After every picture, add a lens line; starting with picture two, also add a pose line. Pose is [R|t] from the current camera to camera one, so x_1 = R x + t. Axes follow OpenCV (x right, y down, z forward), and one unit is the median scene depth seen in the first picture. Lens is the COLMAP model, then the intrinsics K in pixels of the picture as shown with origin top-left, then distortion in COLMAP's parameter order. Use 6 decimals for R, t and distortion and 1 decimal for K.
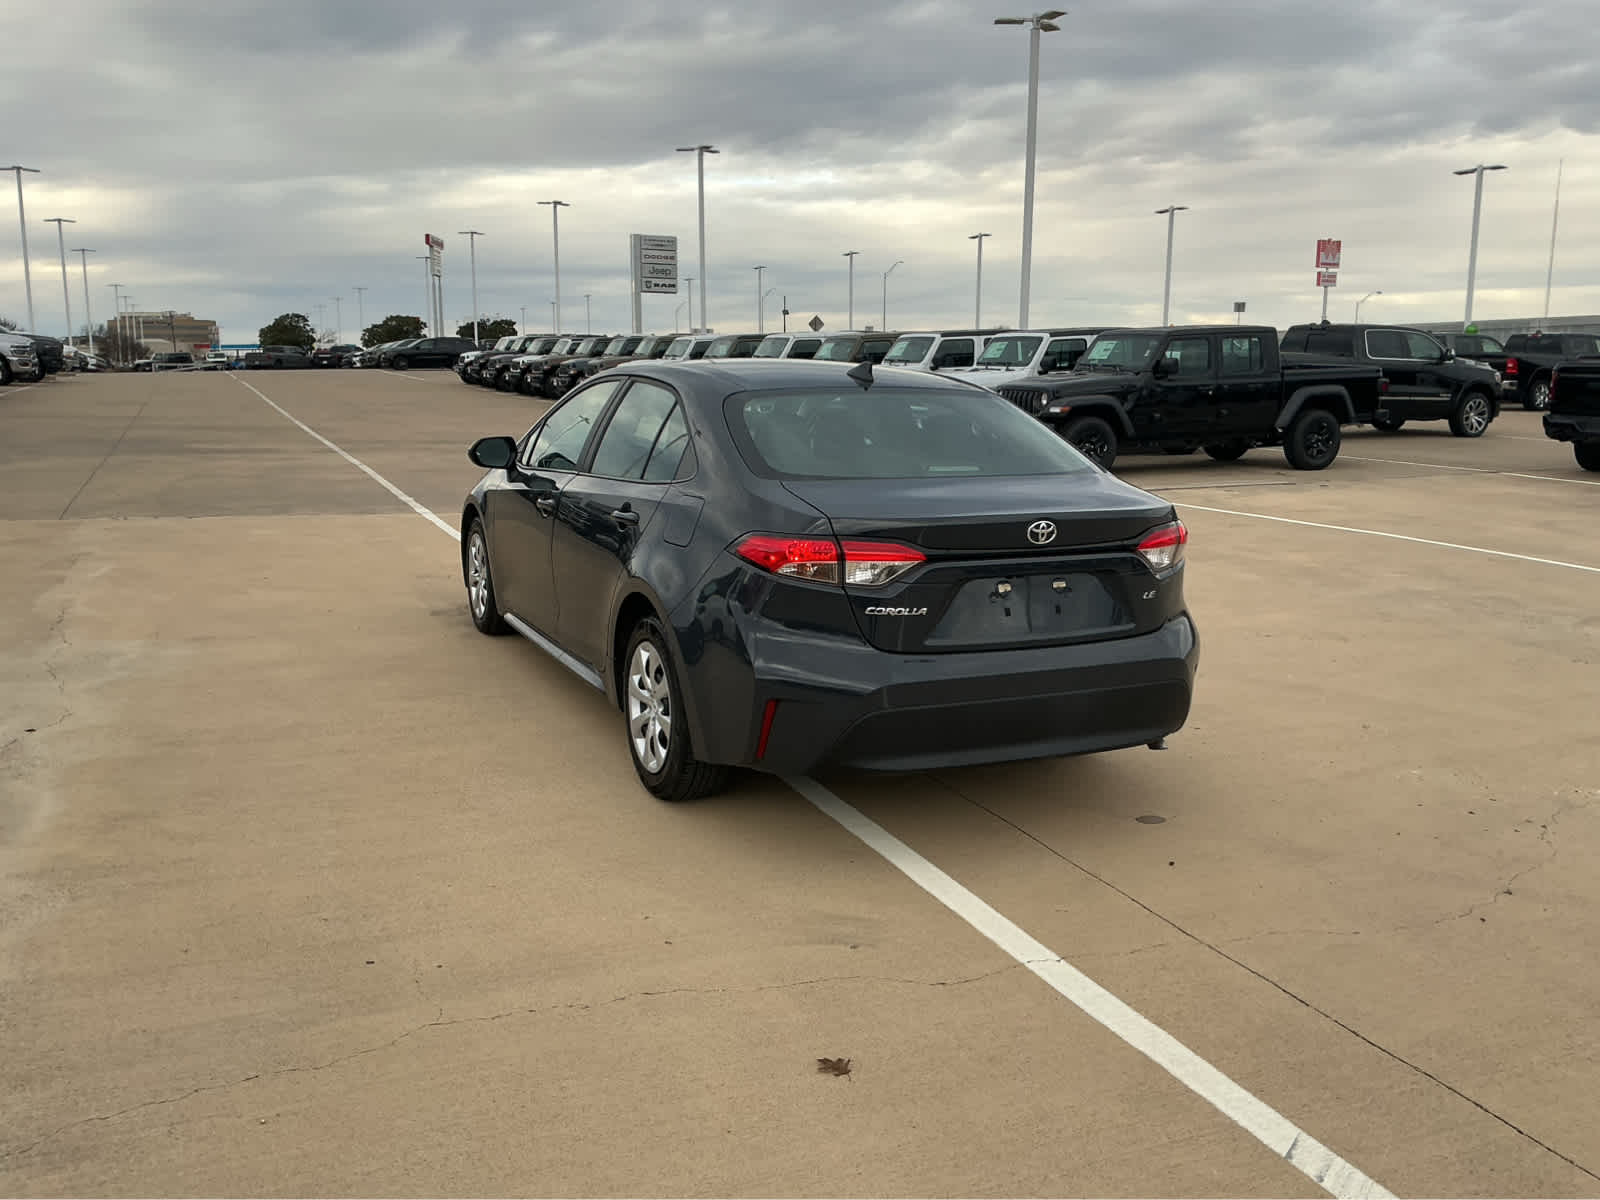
lens RADIAL K [[1306.1, 0, 800.0], [0, 1306.1, 600.0], [0, 0, 1]] dist [0.126888, -0.240868]
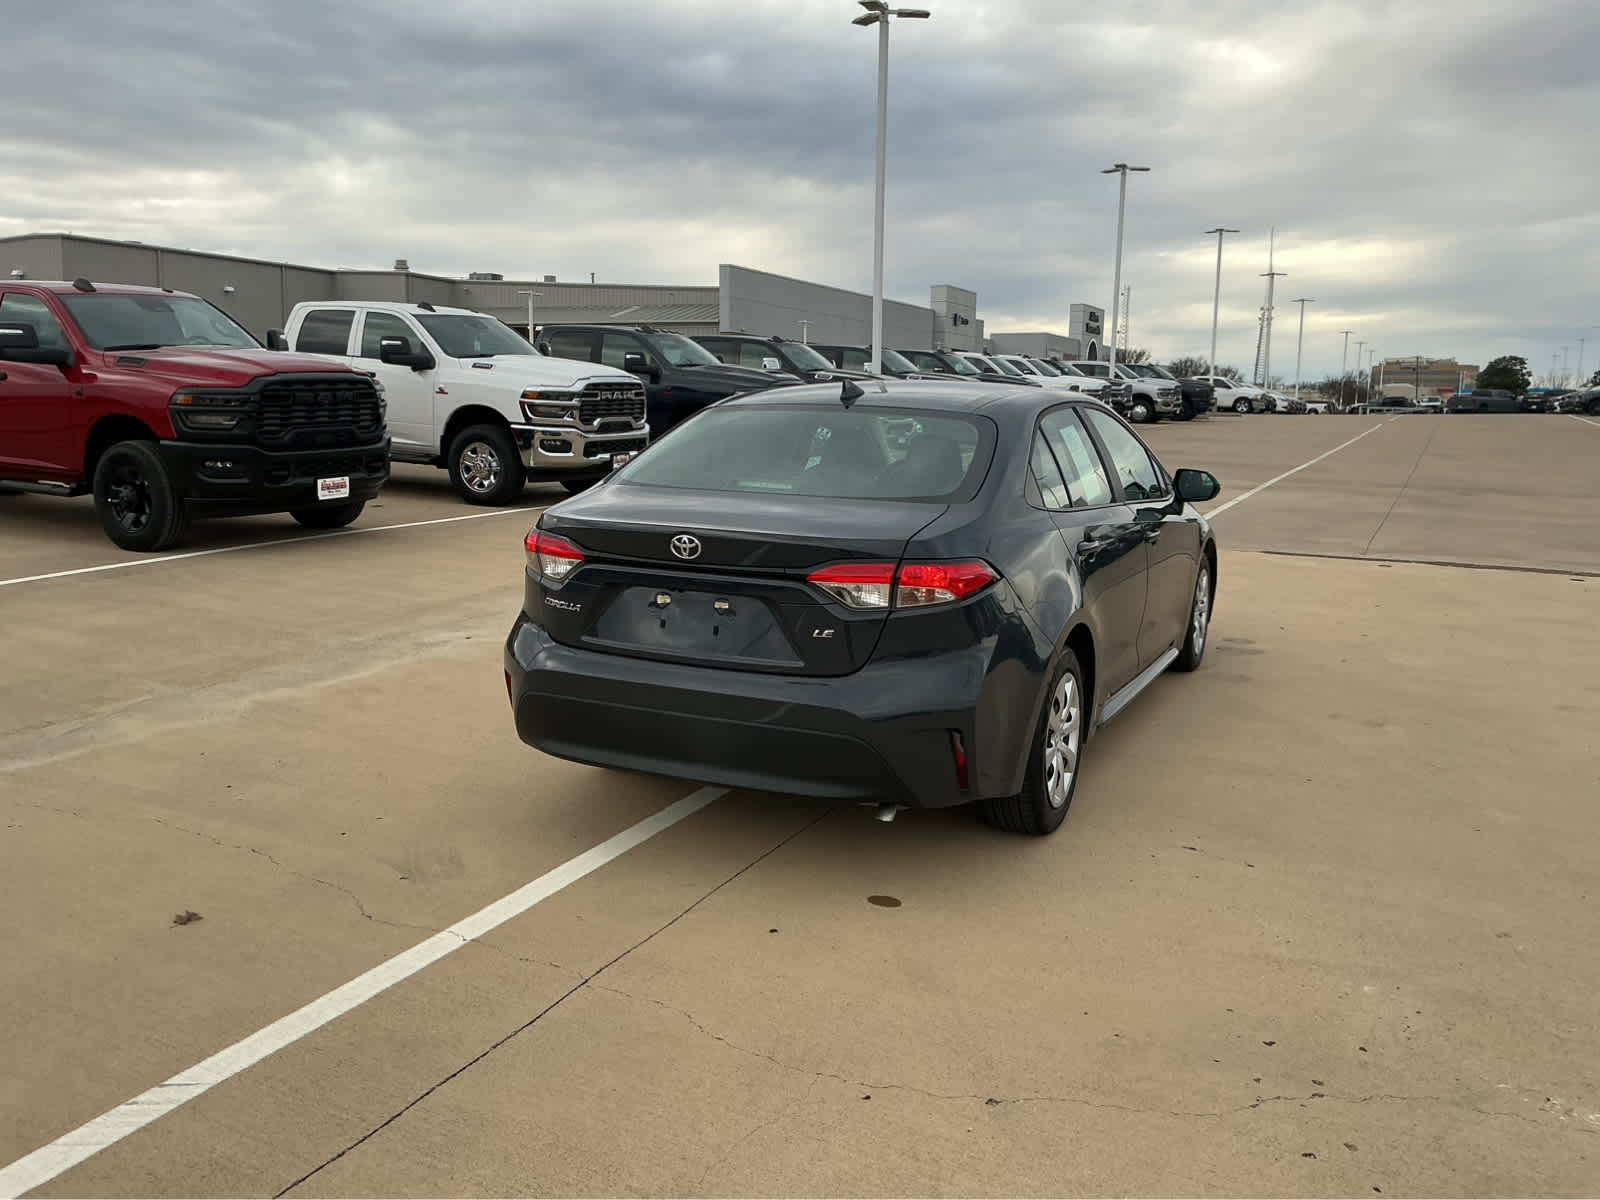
lens RADIAL K [[1306.1, 0, 800.0], [0, 1306.1, 600.0], [0, 0, 1]] dist [0.126888, -0.240868]
pose [[0.640991, 0.119669, -0.758162, 0.927699], [-0.144675, 0.988903, 0.033774, -0.054342], [0.753791, 0.088038, 0.651191, 0.408064]]
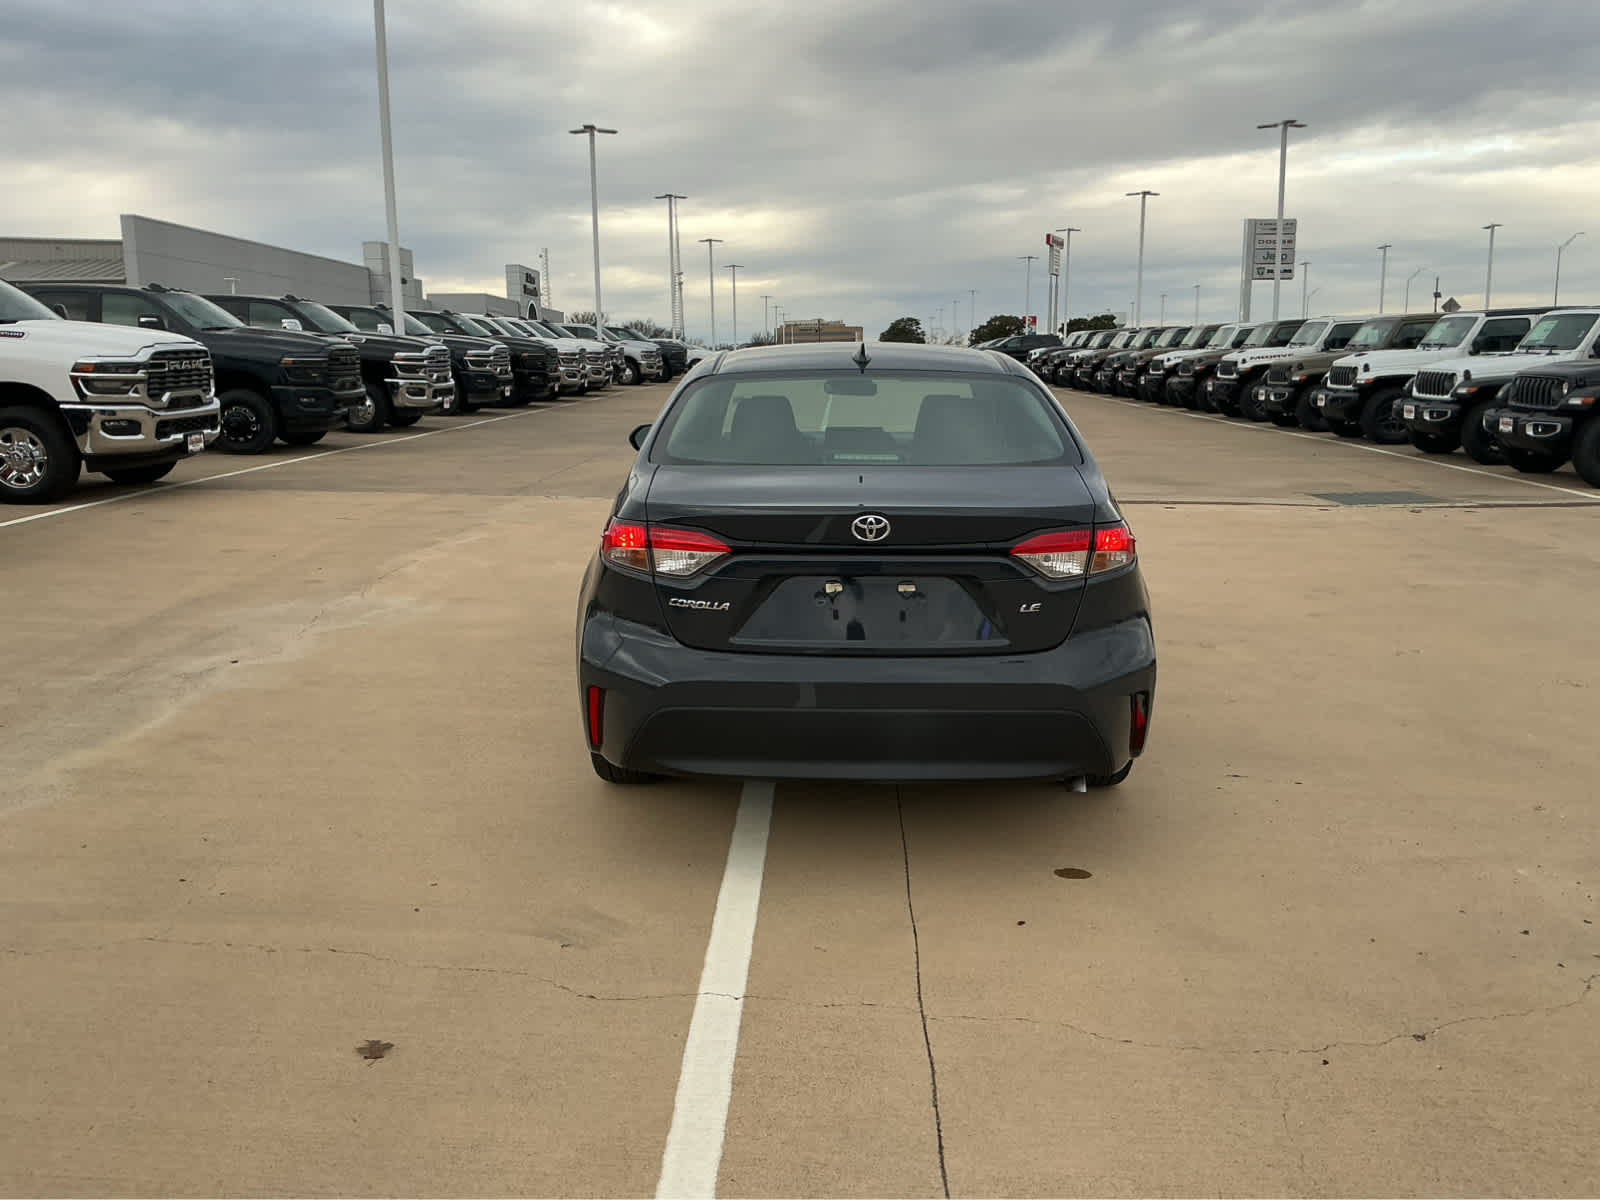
lens RADIAL K [[1306.1, 0, 800.0], [0, 1306.1, 600.0], [0, 0, 1]] dist [0.126888, -0.240868]
pose [[0.898308, 0.065375, -0.434476, 0.501447], [-0.064173, 0.997786, 0.017453, -0.014321], [0.434655, 0.012203, 0.900515, 0.167015]]
